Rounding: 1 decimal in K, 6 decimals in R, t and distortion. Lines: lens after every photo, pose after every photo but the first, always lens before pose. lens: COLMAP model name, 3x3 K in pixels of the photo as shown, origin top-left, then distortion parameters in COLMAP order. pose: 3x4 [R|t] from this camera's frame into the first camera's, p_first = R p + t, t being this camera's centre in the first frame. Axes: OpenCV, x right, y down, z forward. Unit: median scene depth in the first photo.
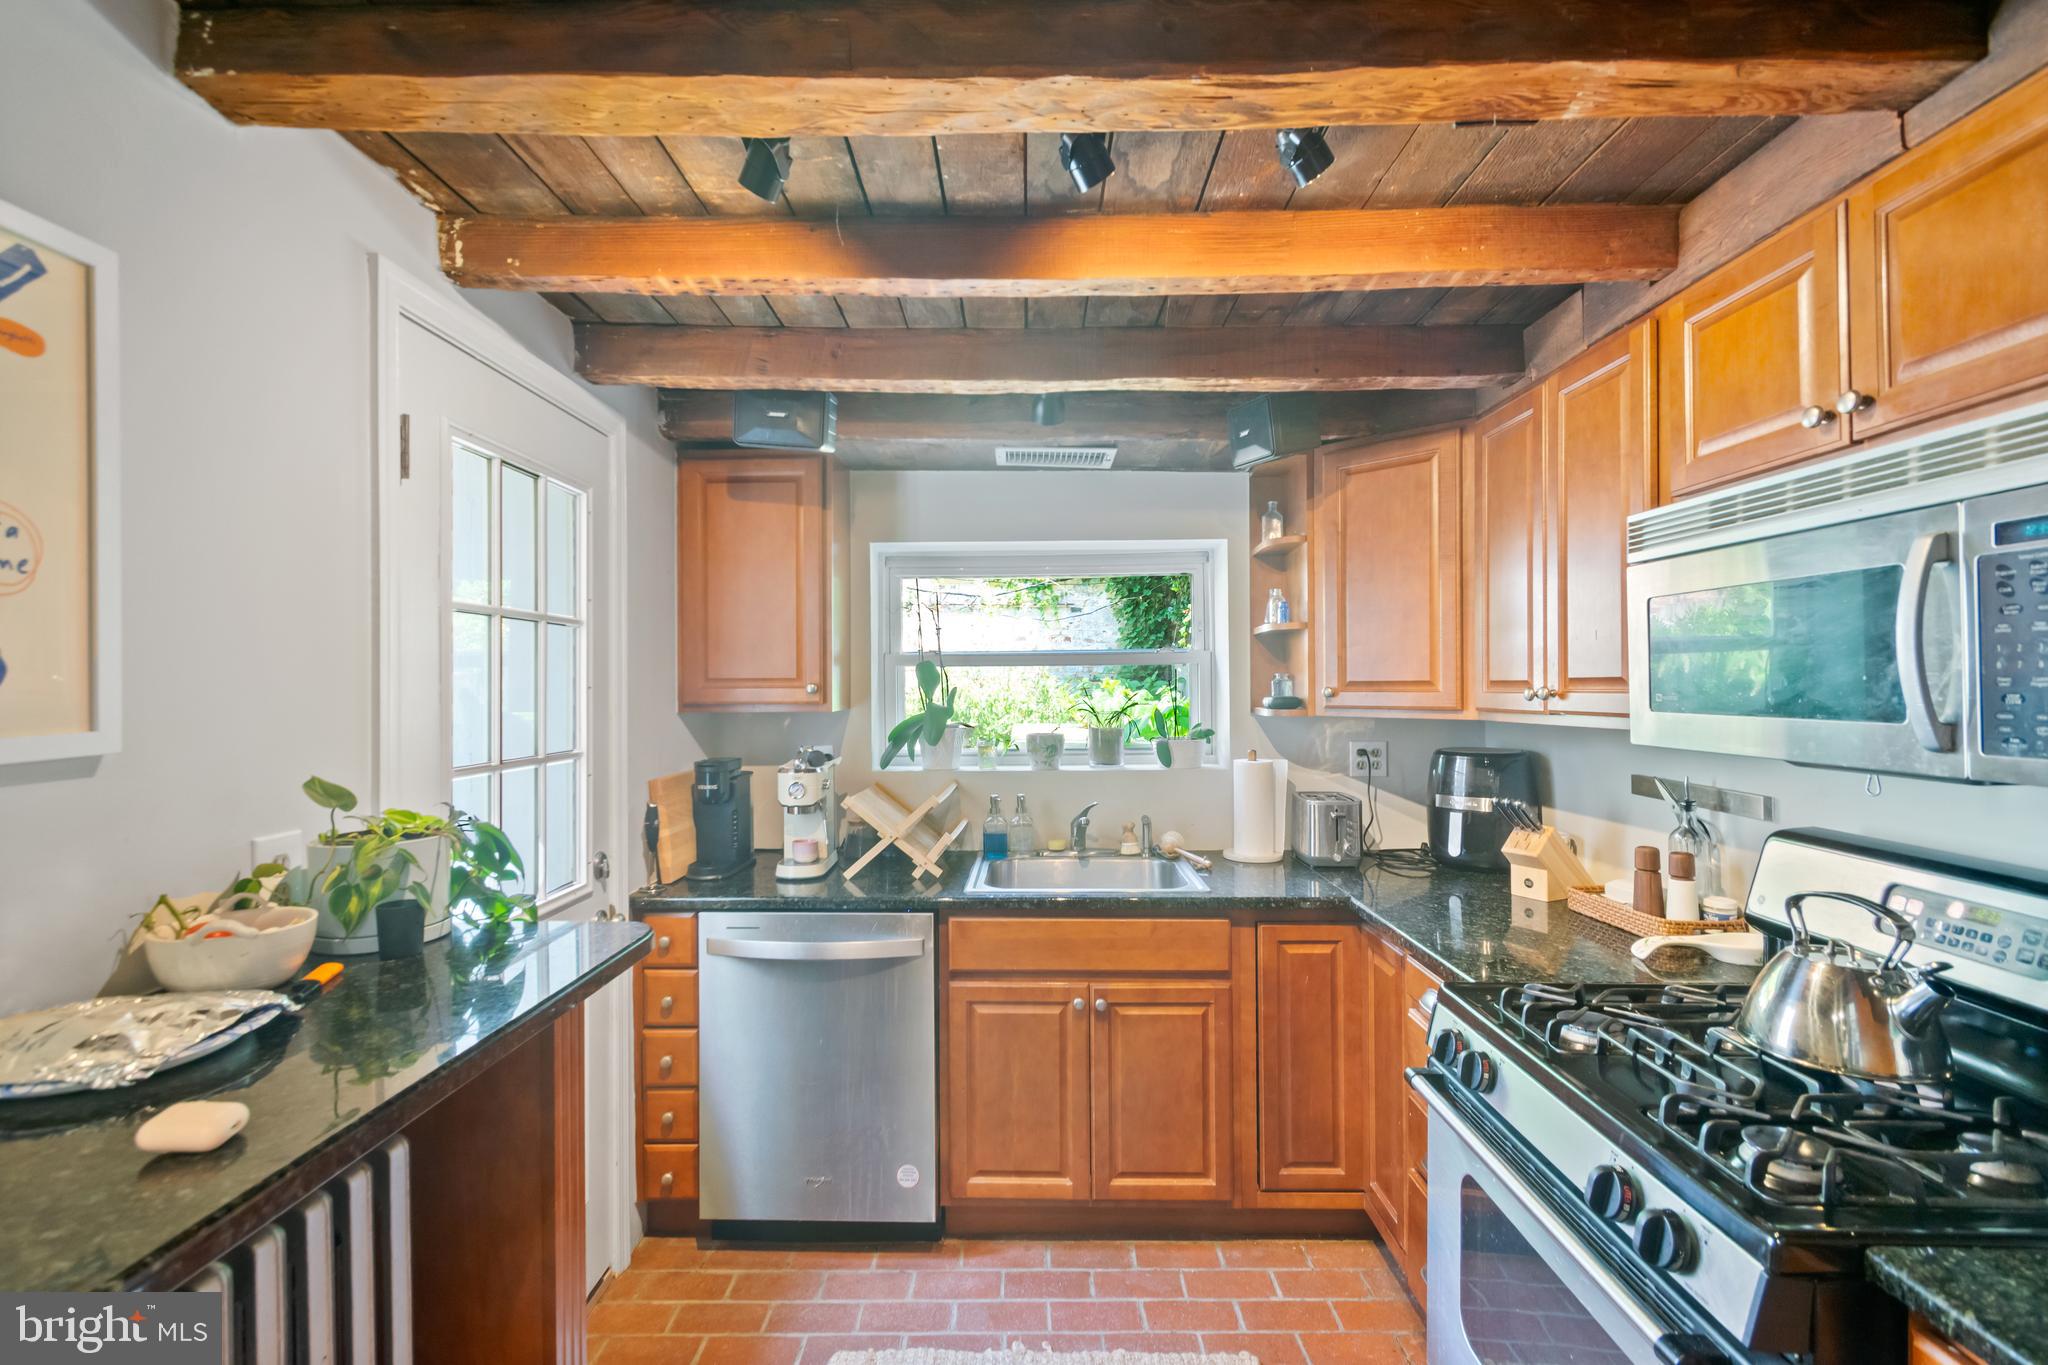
lens RADIAL K [[921.0, 0, 1023.8], [0, 921.0, 679.3], [0, 0, 1]] dist [0.001062, -0.001260]
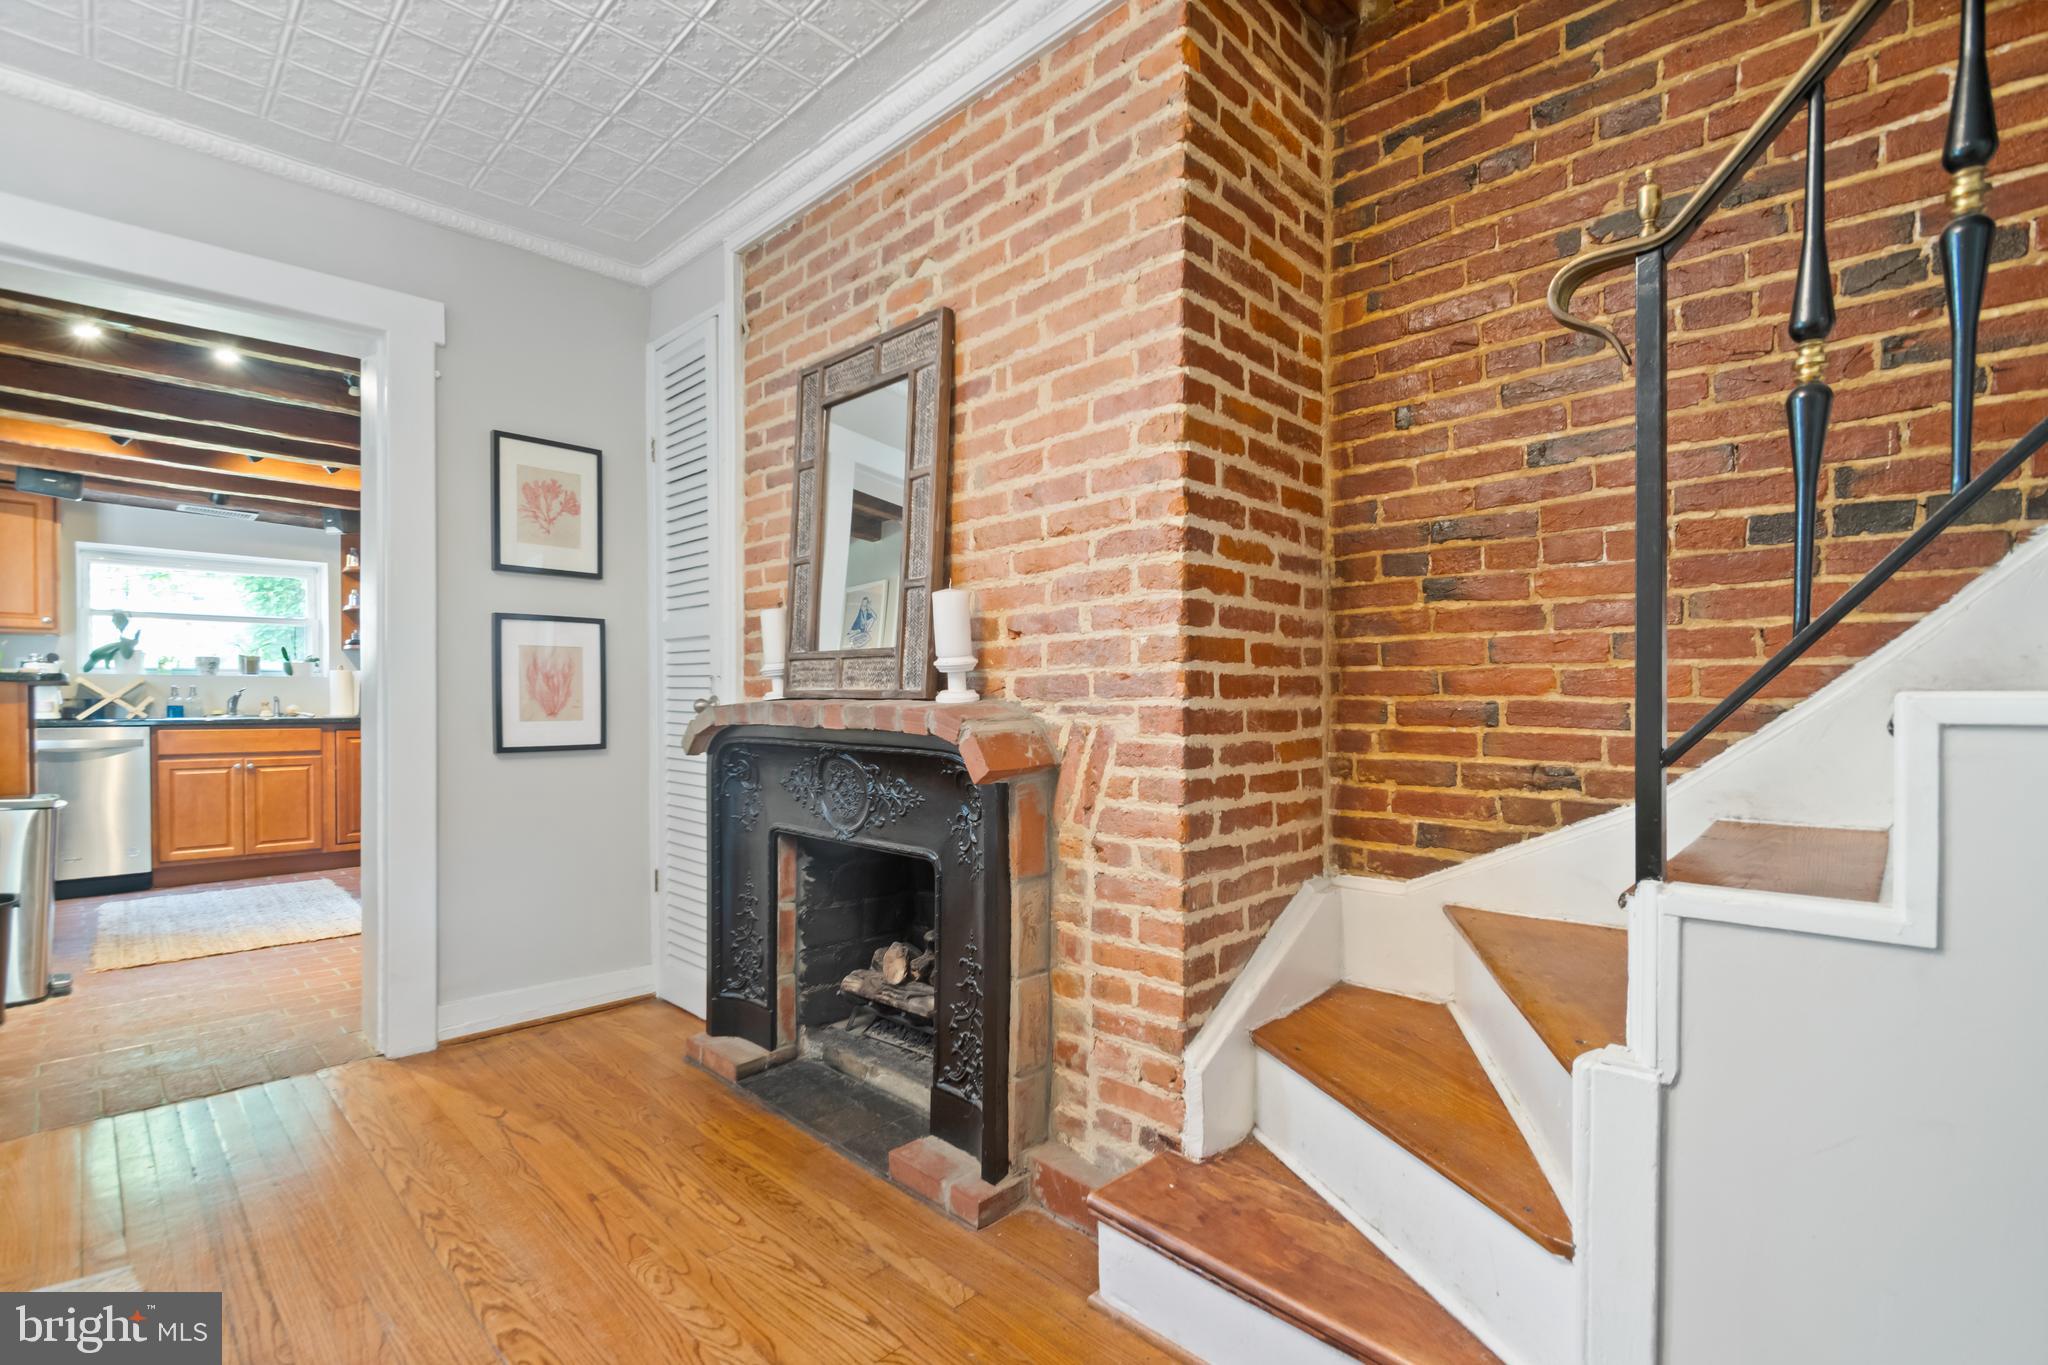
lens RADIAL K [[921.0, 0, 992.6], [0, 921.0, 709.2], [0, 0, 1]] dist [0.001062, -0.001260]
pose [[0.702711, 0.000468, 0.711475, -0.198340], [-0.004836, 0.999980, 0.004119, 0.159936], [-0.711459, -0.006336, 0.702699, -1.520378]]
